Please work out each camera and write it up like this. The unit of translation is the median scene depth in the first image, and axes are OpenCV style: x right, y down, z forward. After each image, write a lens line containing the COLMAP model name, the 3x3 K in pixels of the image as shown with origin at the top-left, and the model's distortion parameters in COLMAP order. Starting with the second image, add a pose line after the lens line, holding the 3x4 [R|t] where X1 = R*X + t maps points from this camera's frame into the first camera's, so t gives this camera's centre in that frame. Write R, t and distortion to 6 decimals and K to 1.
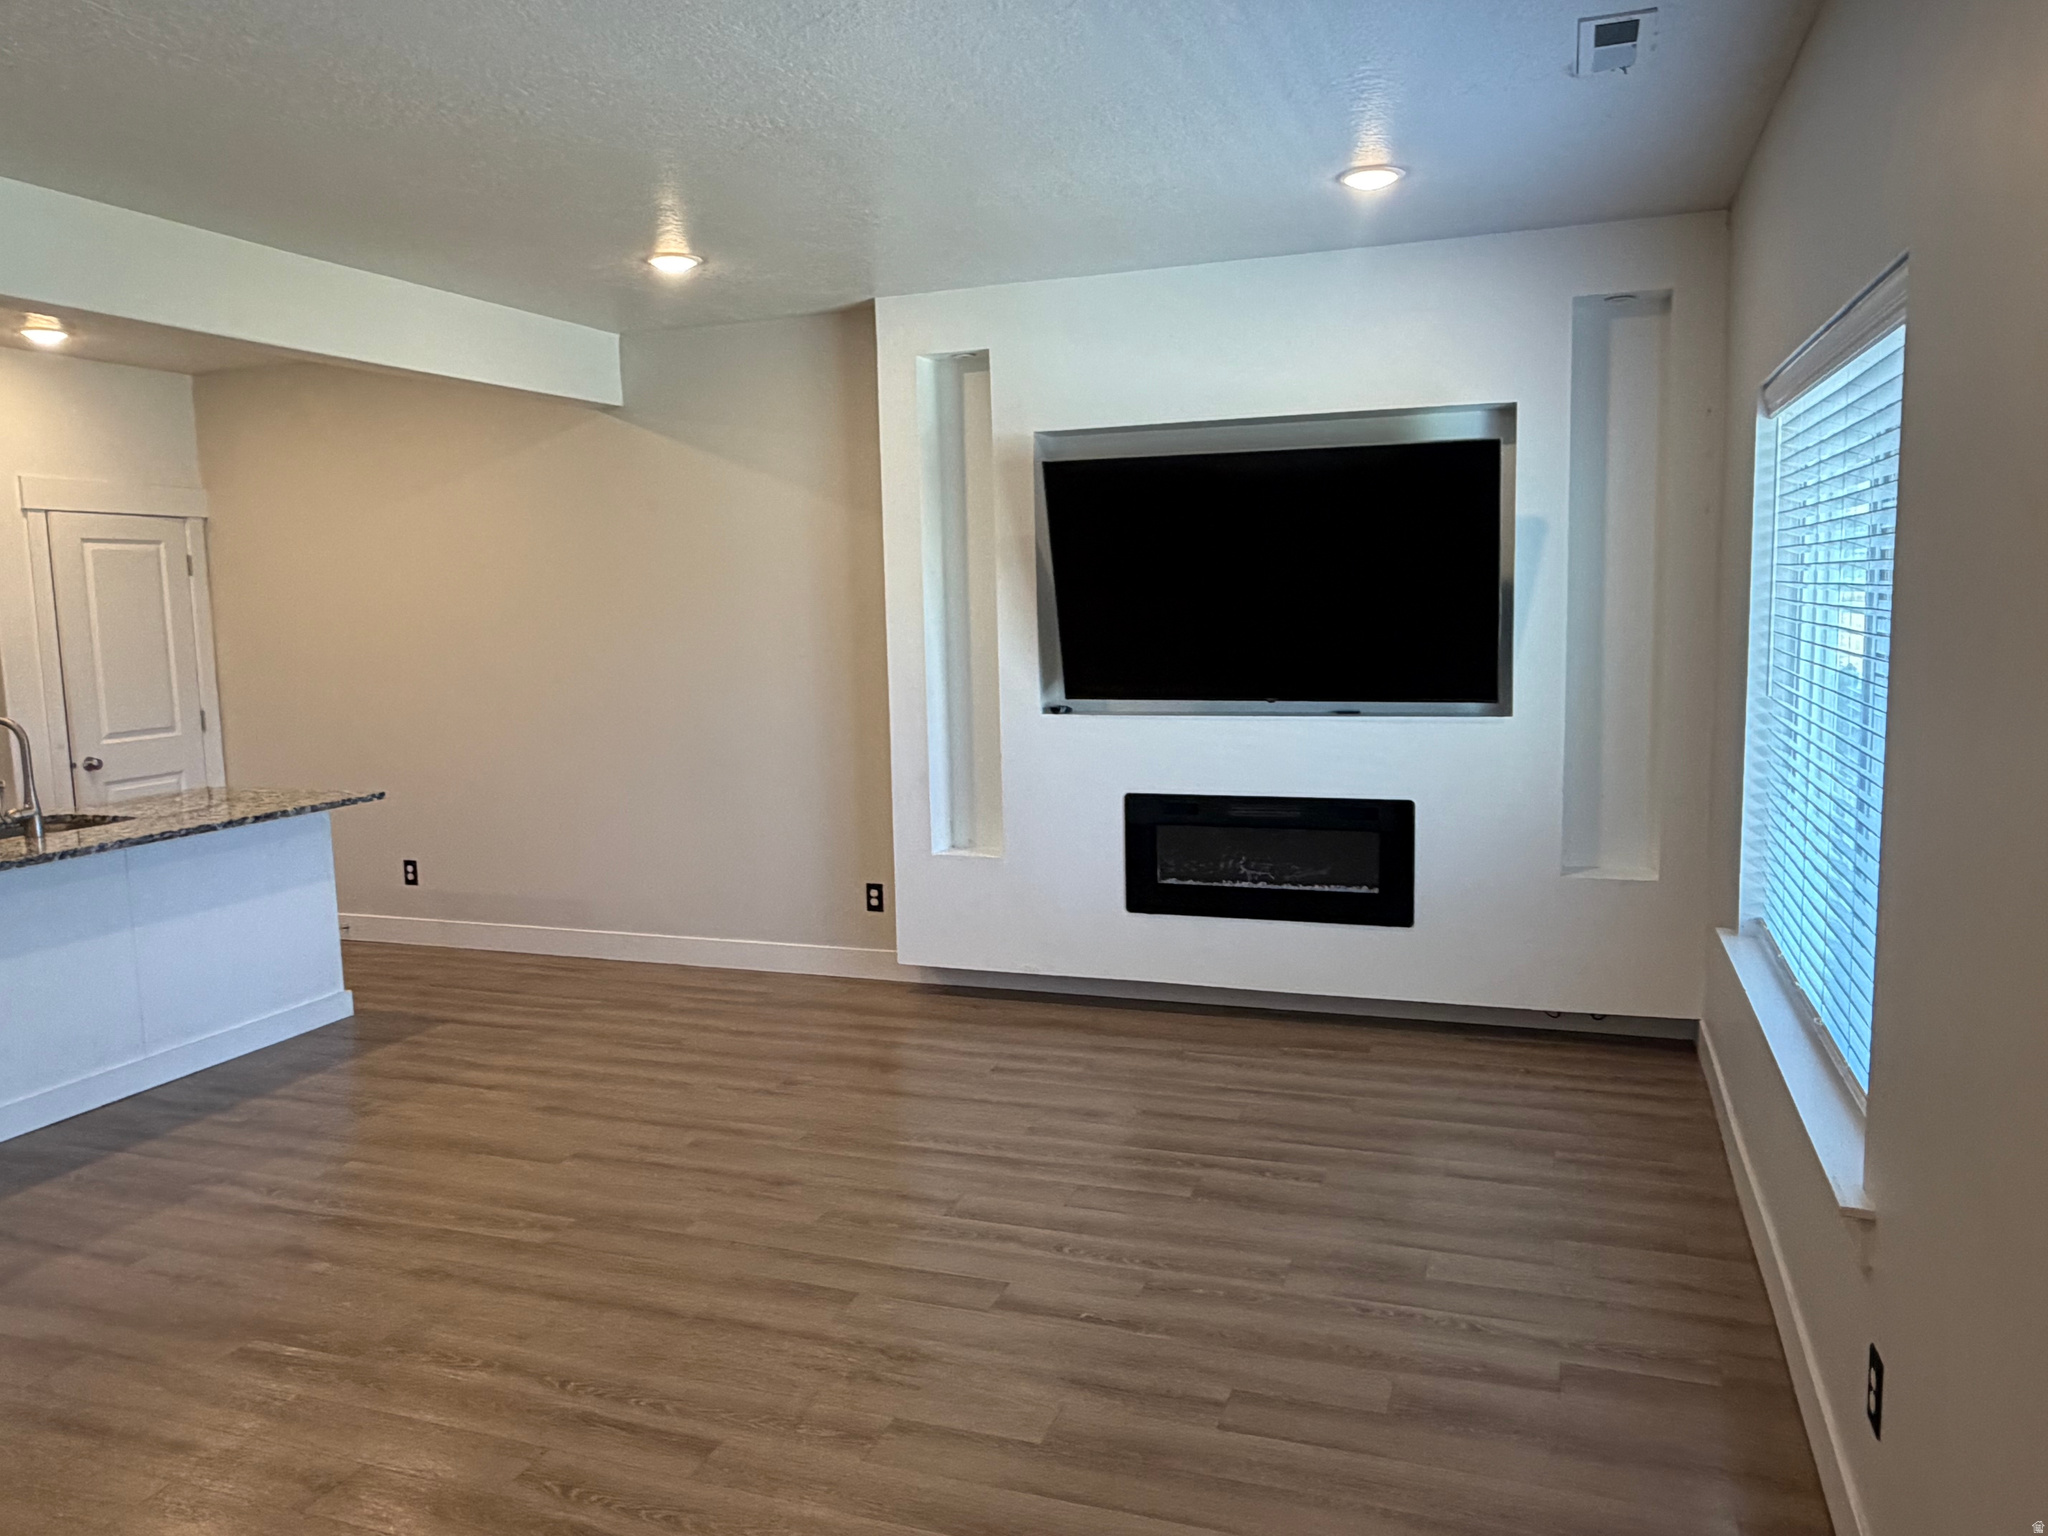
lens RADIAL K [[1484.0, 0, 1024.0], [0, 1484.0, 768.0], [0, 0, 1]] dist [0.007784, 0.002644]
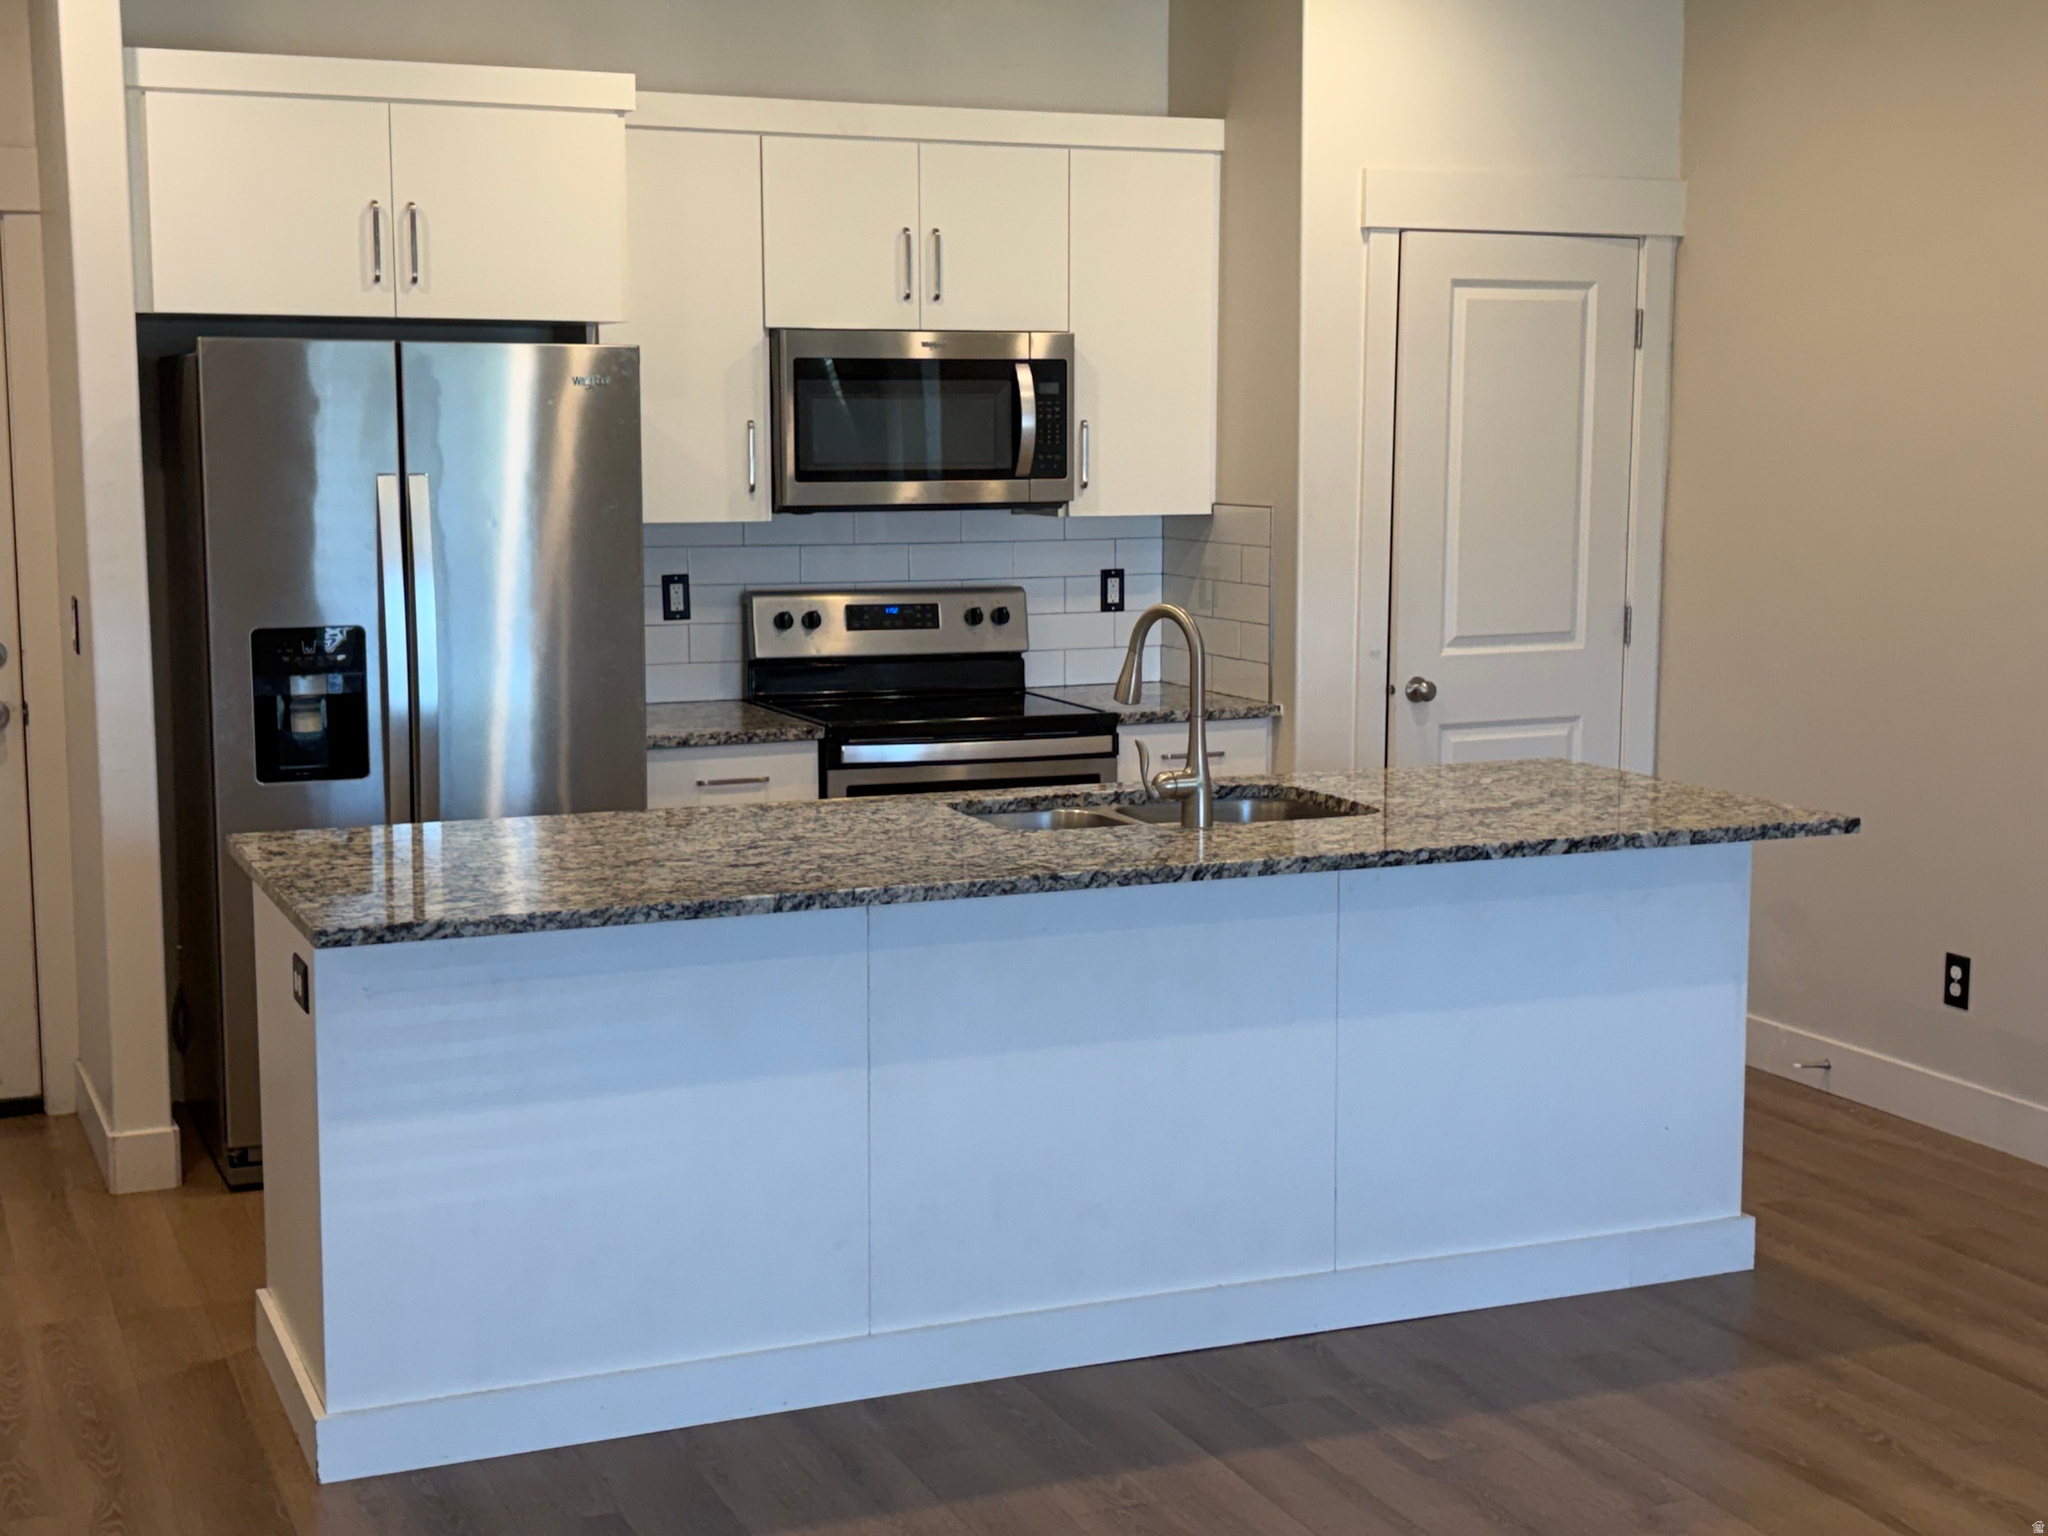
lens RADIAL K [[2705.8, 0, 1002.1], [0, 2705.8, 756.0], [0, 0, 1]] dist [0.104072, -0.278799]
pose [[0.679303, 0.116311, -0.724582, 0.001523], [-0.103853, 0.992660, 0.061980, -0.027321], [0.726472, 0.033147, 0.686396, 0.218008]]
